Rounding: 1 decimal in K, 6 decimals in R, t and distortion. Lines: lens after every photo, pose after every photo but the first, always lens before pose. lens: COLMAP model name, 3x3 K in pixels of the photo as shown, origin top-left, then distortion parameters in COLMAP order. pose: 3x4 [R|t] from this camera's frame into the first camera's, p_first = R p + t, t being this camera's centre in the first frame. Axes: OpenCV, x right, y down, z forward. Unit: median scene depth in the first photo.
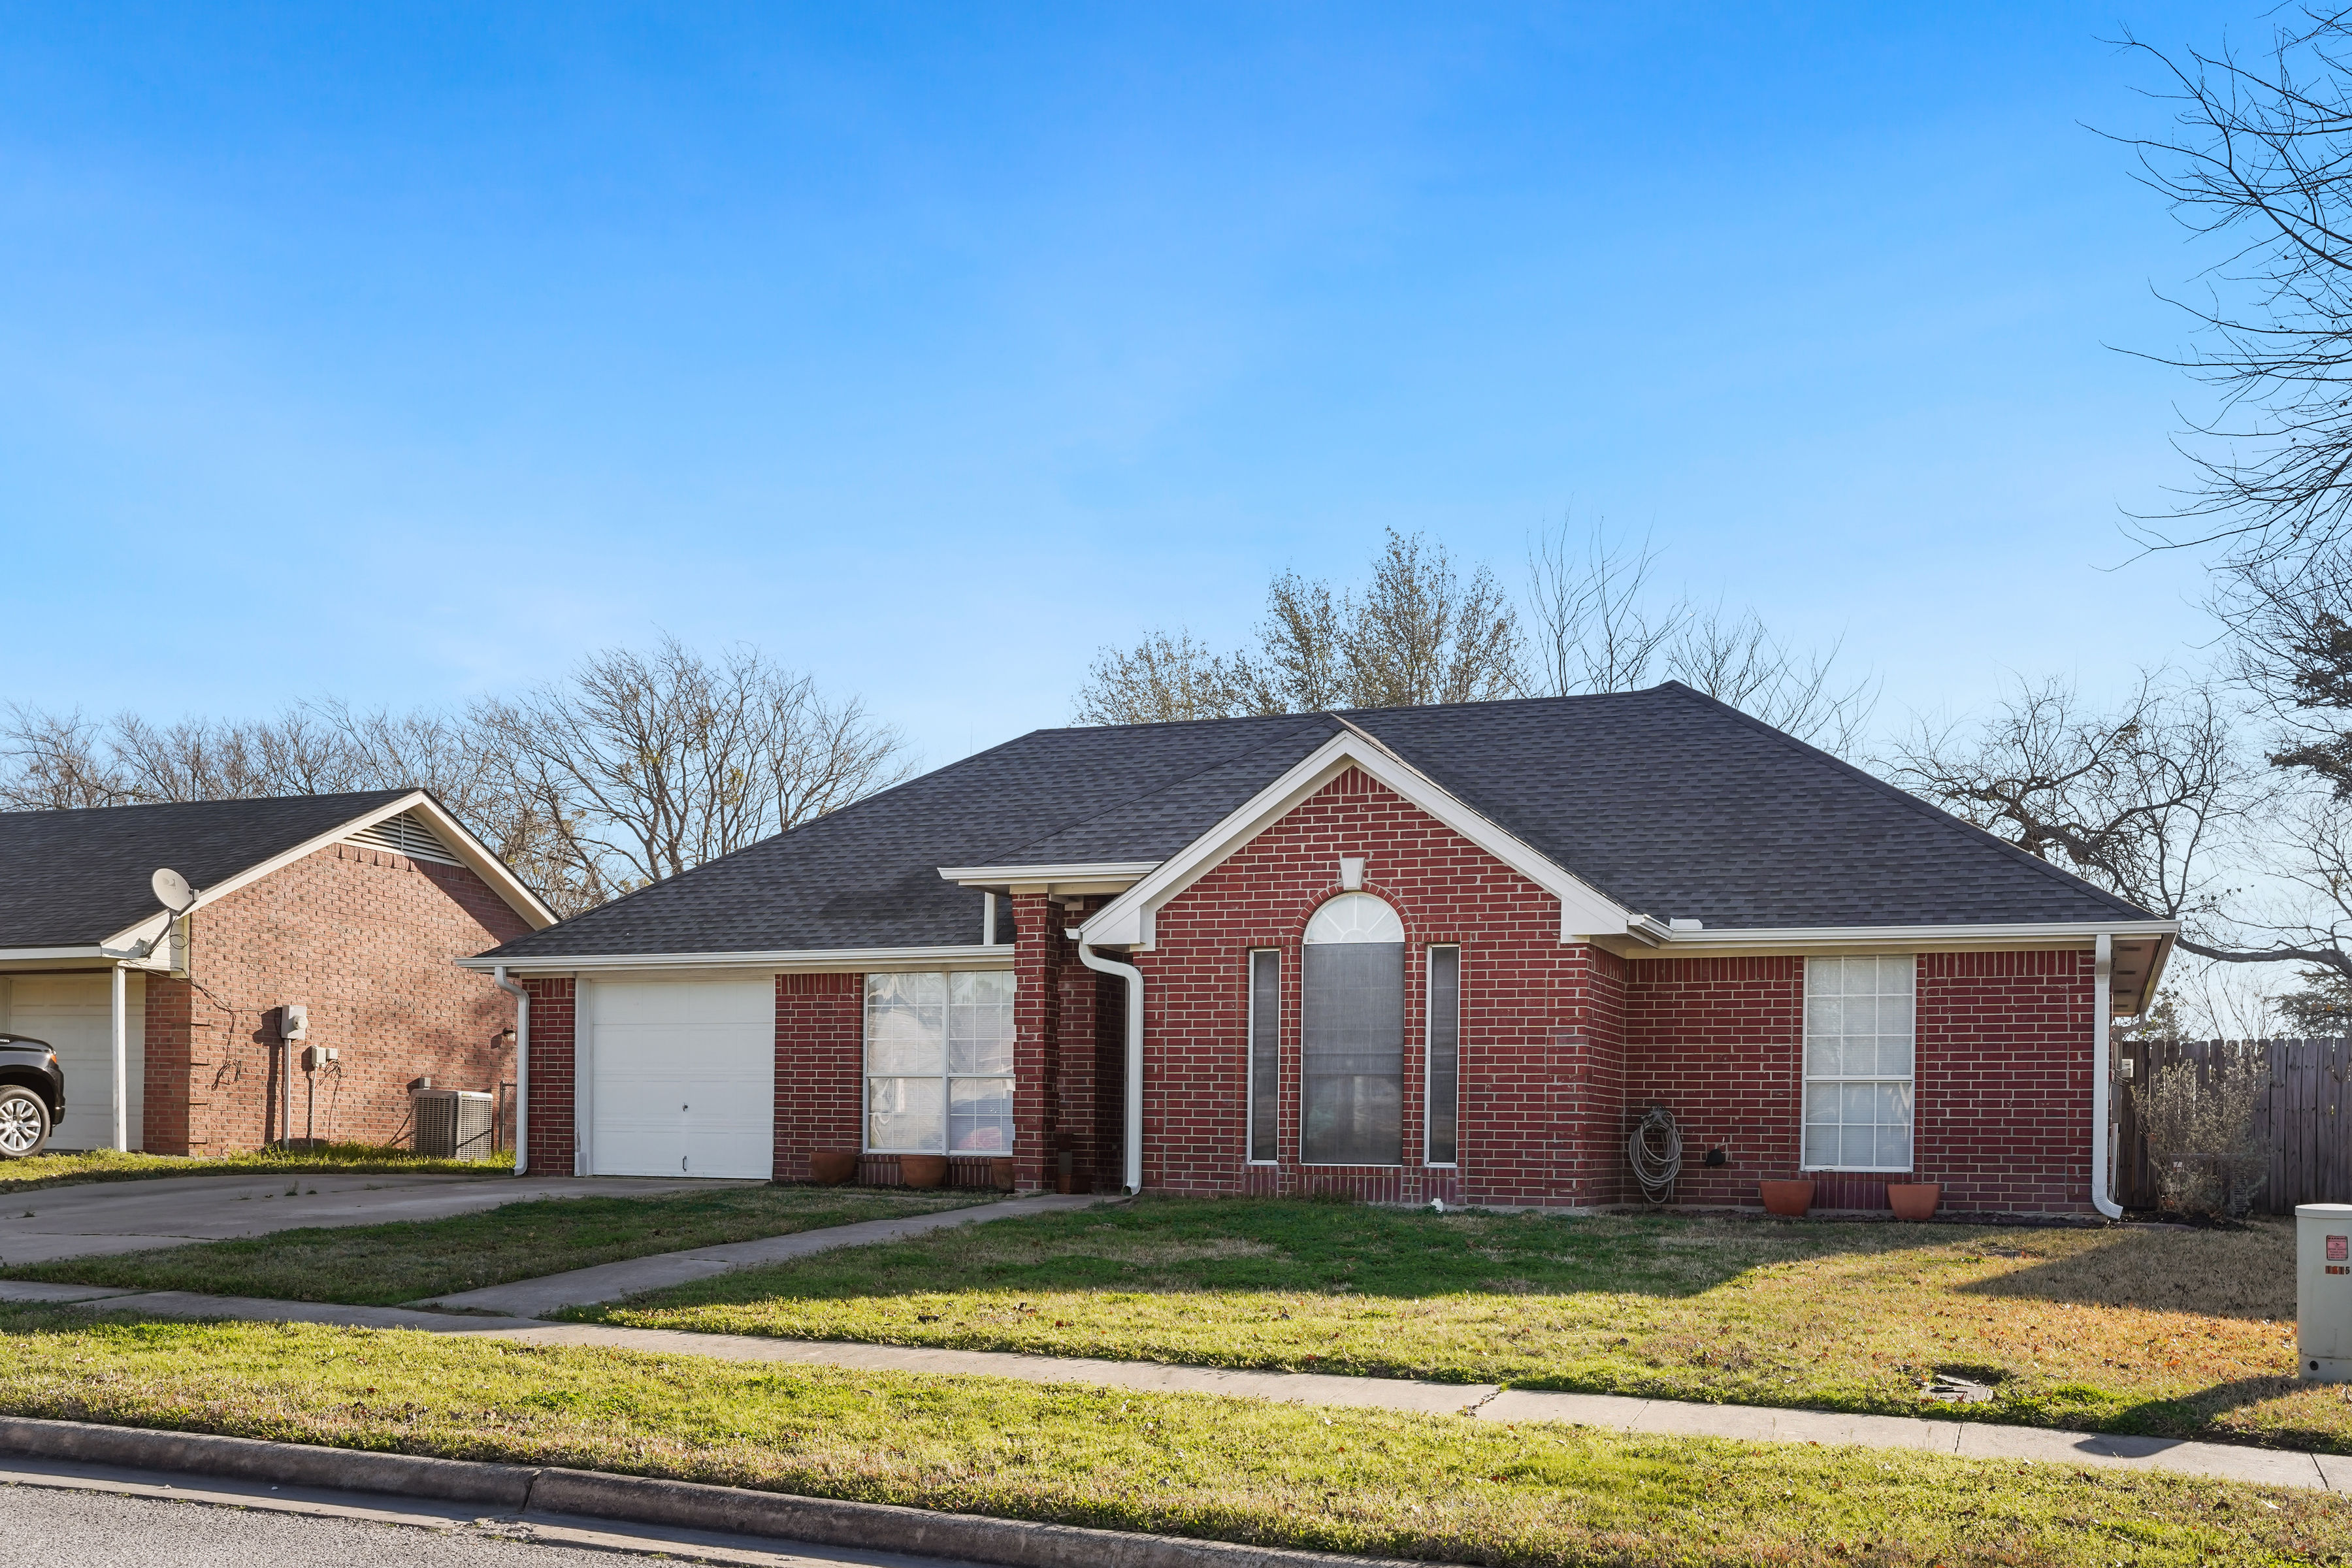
lens RADIAL K [[2089.8, 0, 1173.8], [0, 2089.8, 883.9], [0, 0, 1]] dist [0.007748, 0.002311]
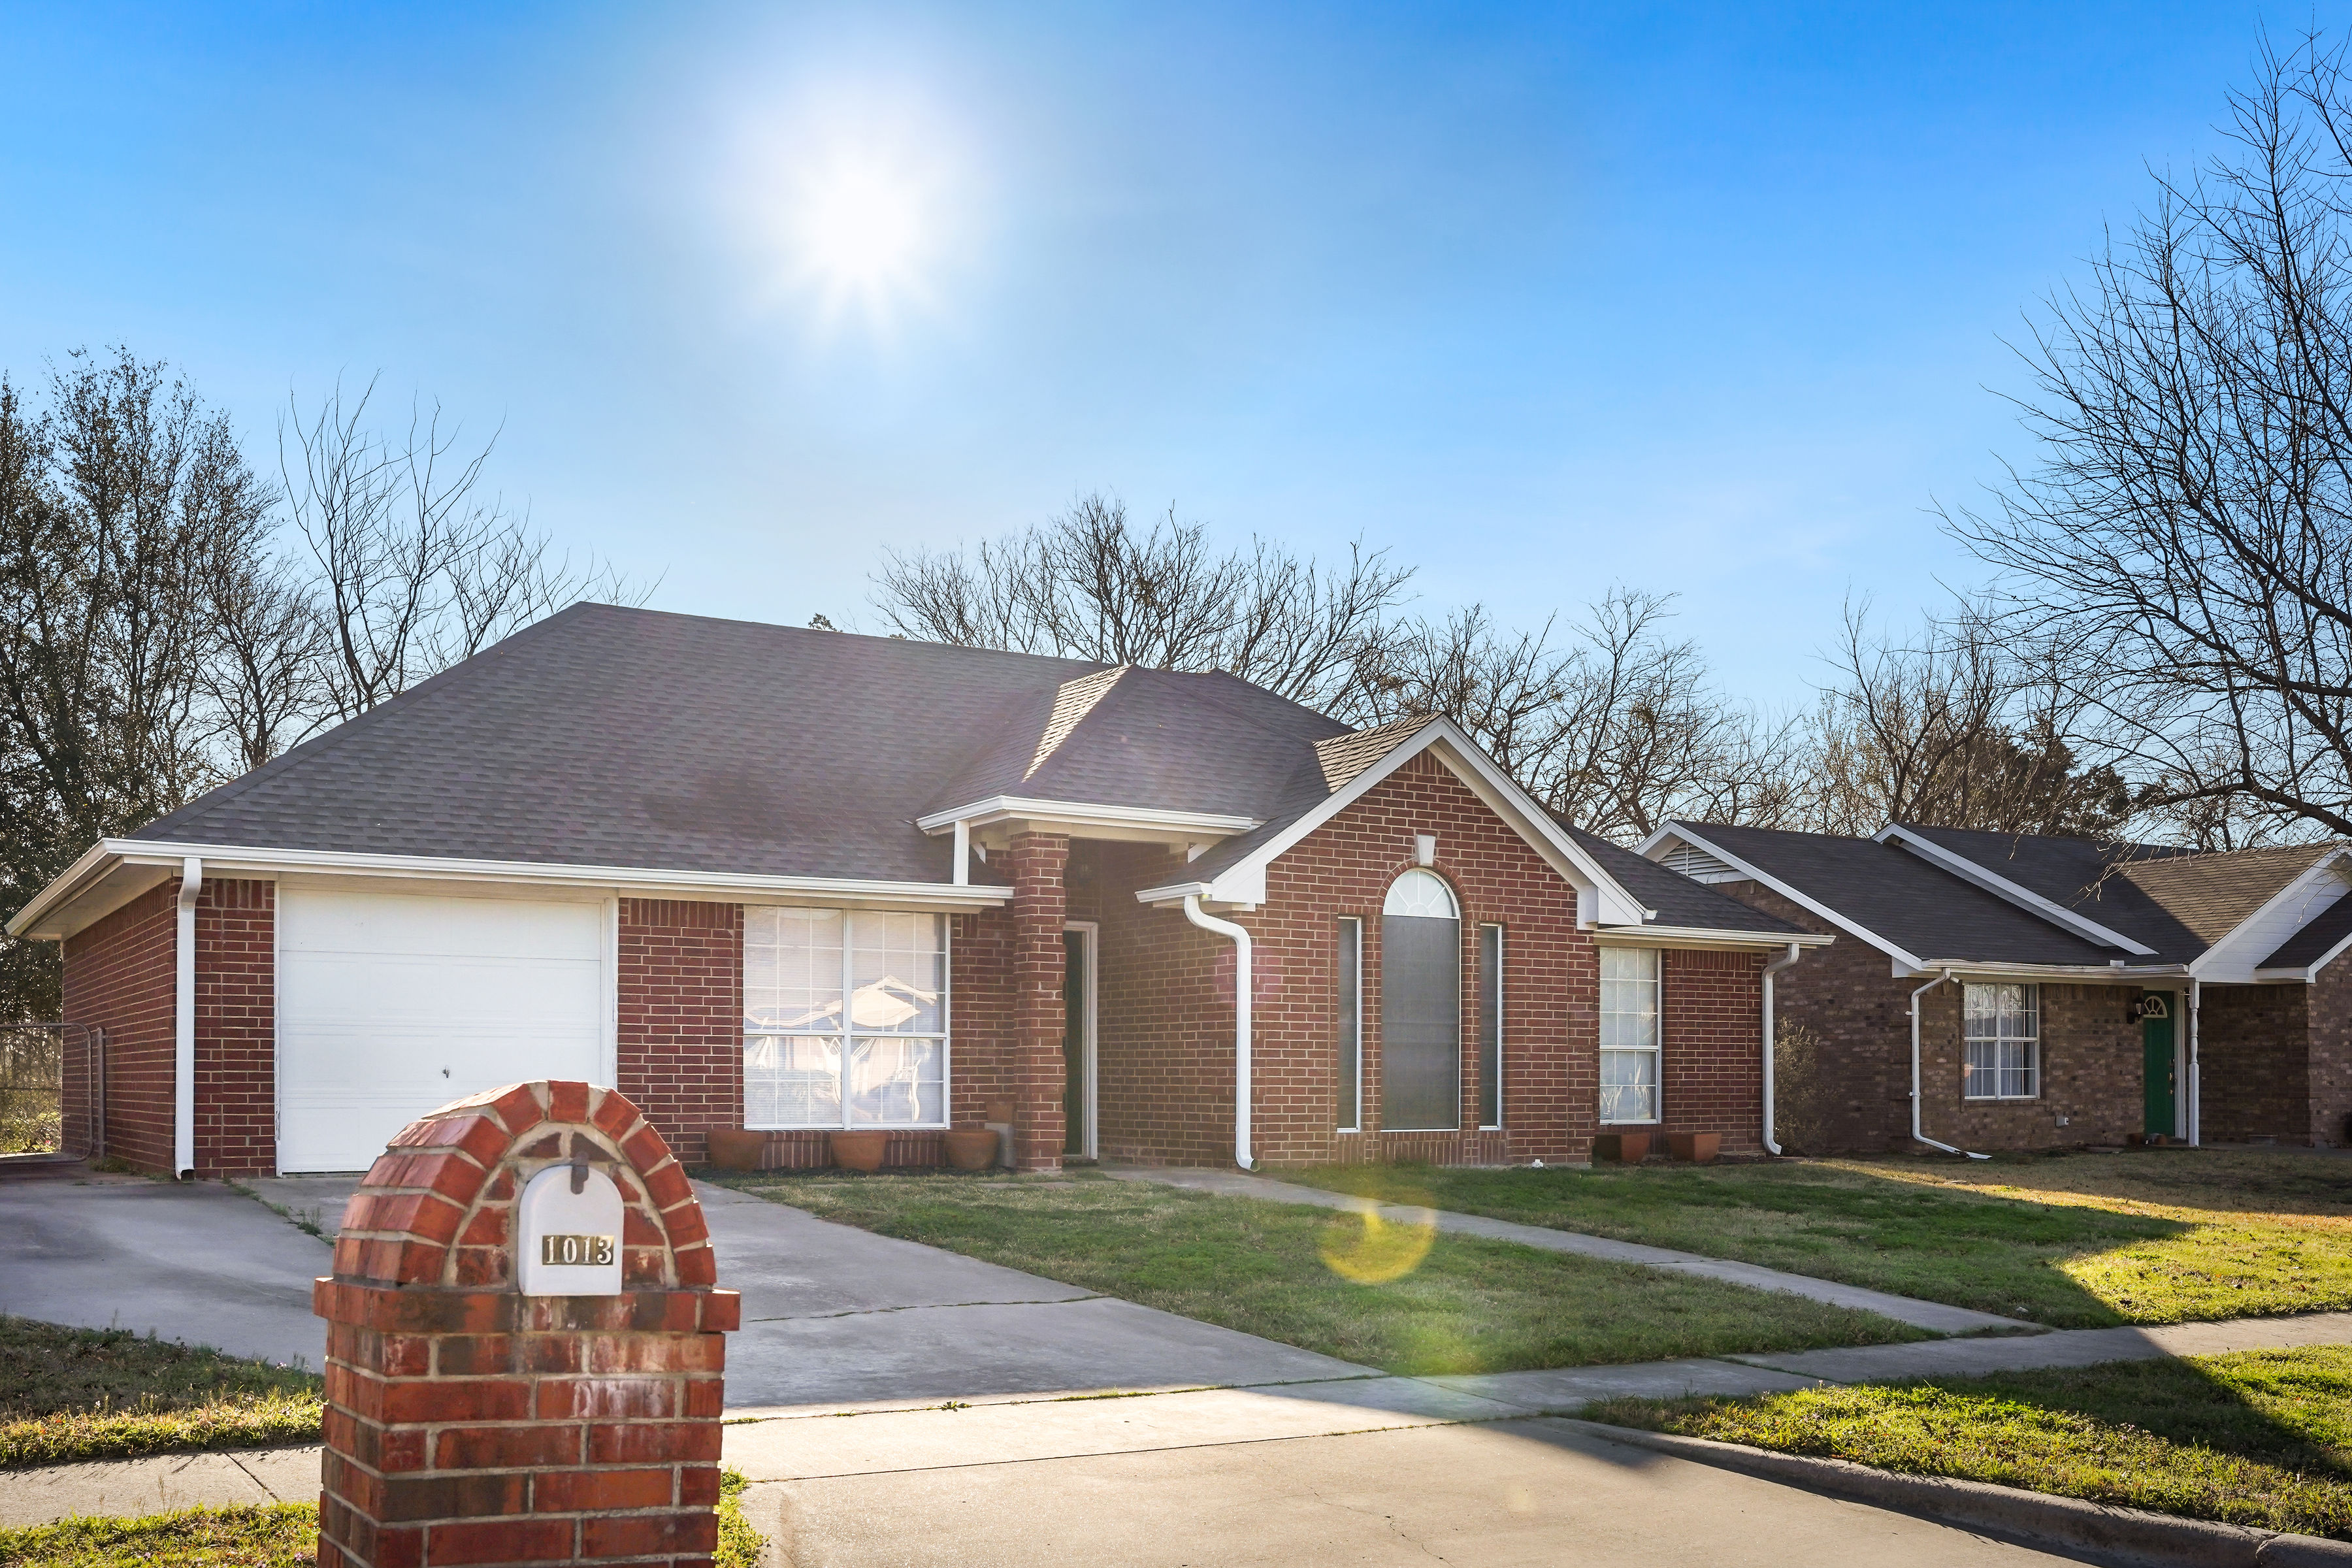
lens RADIAL K [[2211.8, 0, 1176.0], [0, 2211.8, 784.0], [0, 0, 1]] dist [-0.011746, -0.001803]
pose [[0.597737, 0.098119, 0.795665, -0.854173], [-0.091104, 0.994366, -0.054181, 0.032737], [-0.796499, -0.040102, 0.603309, 0.427121]]
